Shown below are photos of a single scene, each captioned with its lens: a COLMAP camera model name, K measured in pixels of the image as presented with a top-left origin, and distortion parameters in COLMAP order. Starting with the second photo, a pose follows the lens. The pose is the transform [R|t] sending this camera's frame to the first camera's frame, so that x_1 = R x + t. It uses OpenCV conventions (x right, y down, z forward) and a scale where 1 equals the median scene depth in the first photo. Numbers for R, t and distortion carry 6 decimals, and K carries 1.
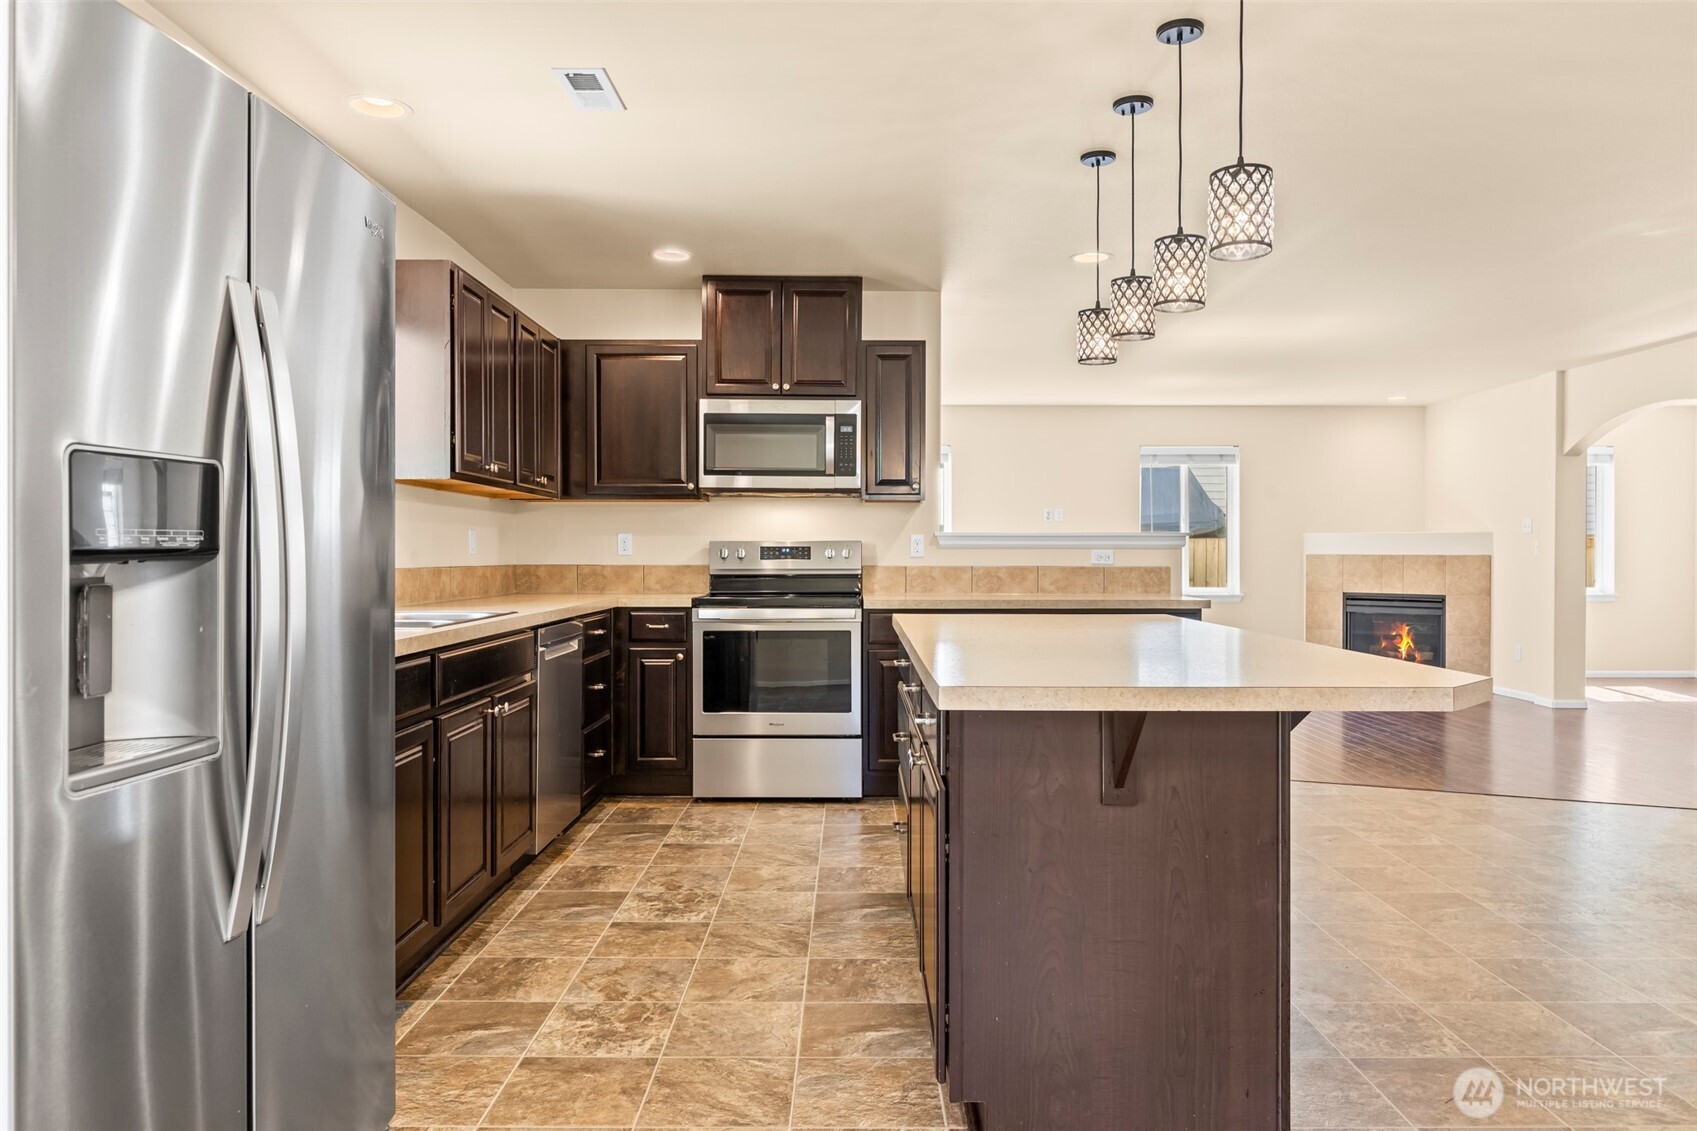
lens RADIAL K [[1221.2, 0, 845.2], [0, 1221.2, 556.6], [0, 0, 1]] dist [0.072382, 0.001093]
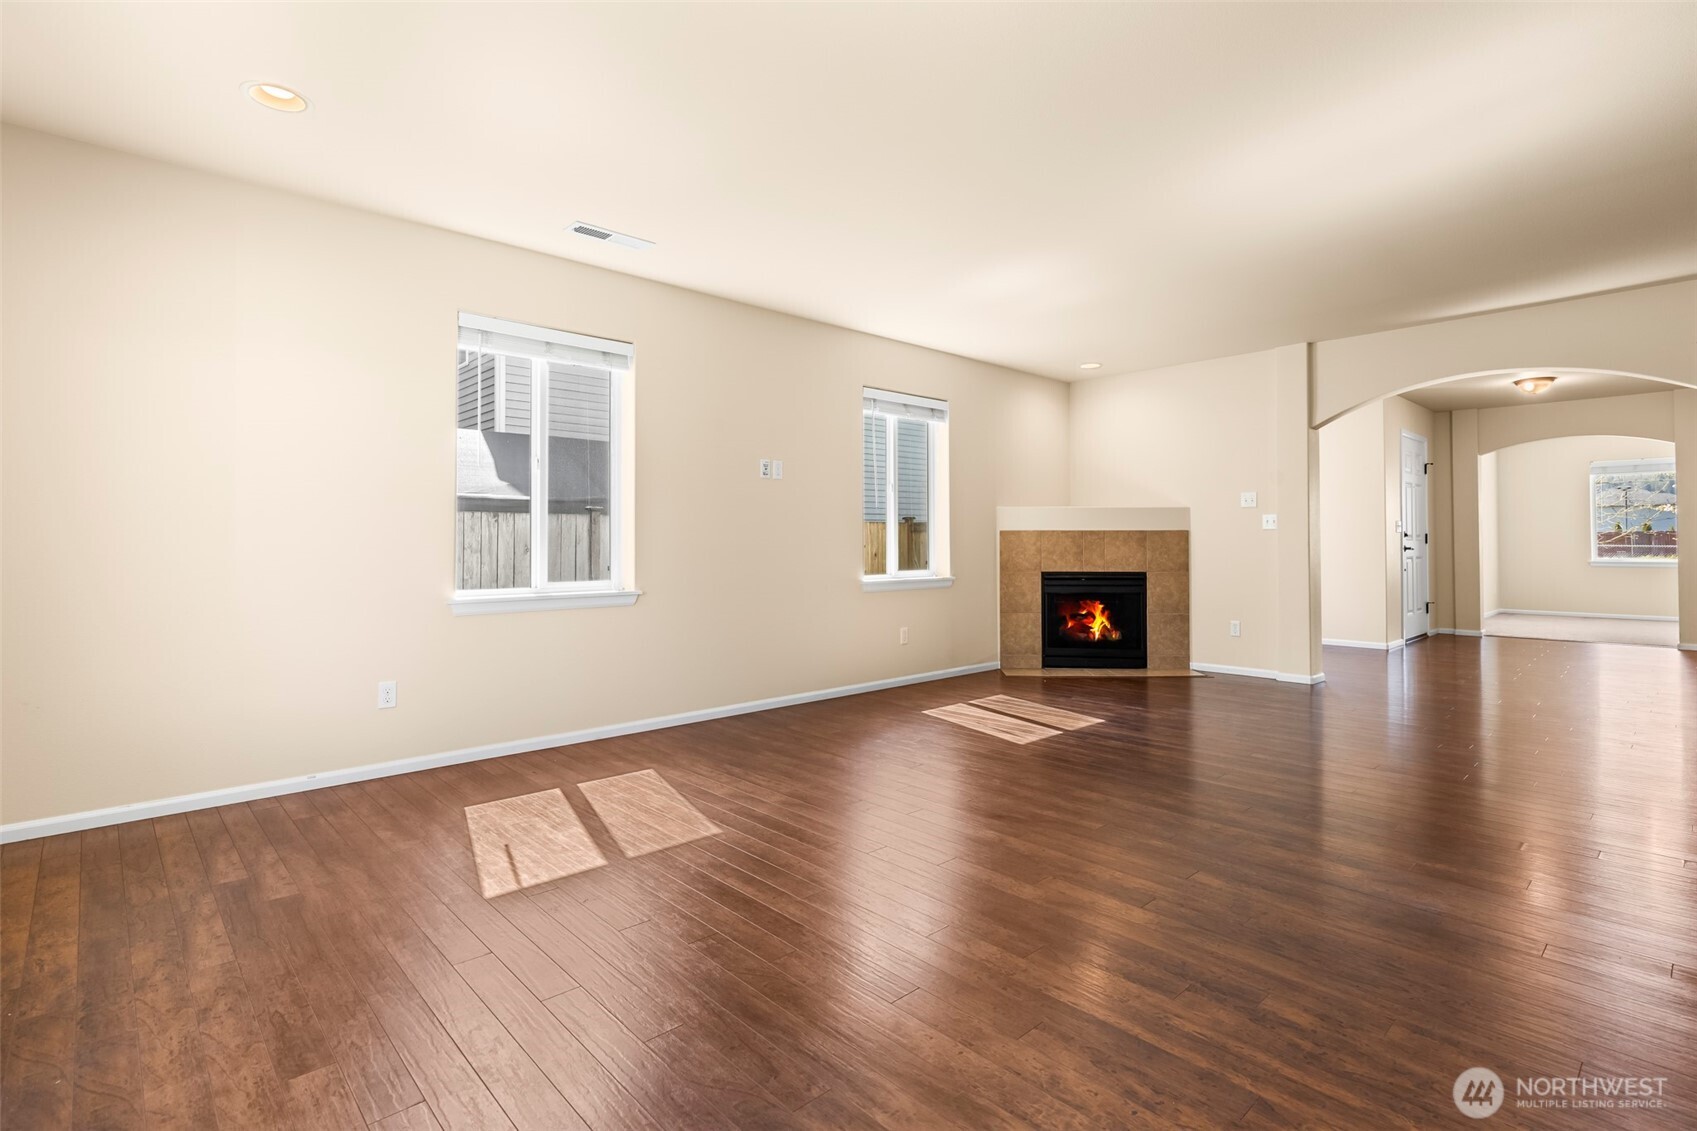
lens RADIAL K [[807.8, 0, 856.8], [0, 807.8, 549.1], [0, 0, 1]] dist [-0.006026, -0.000425]
pose [[0.732473, -0.000362, 0.680796, -0.127150], [0.003033, 0.999992, -0.002733, 0.016216], [-0.680789, 0.004067, 0.732468, 0.781504]]
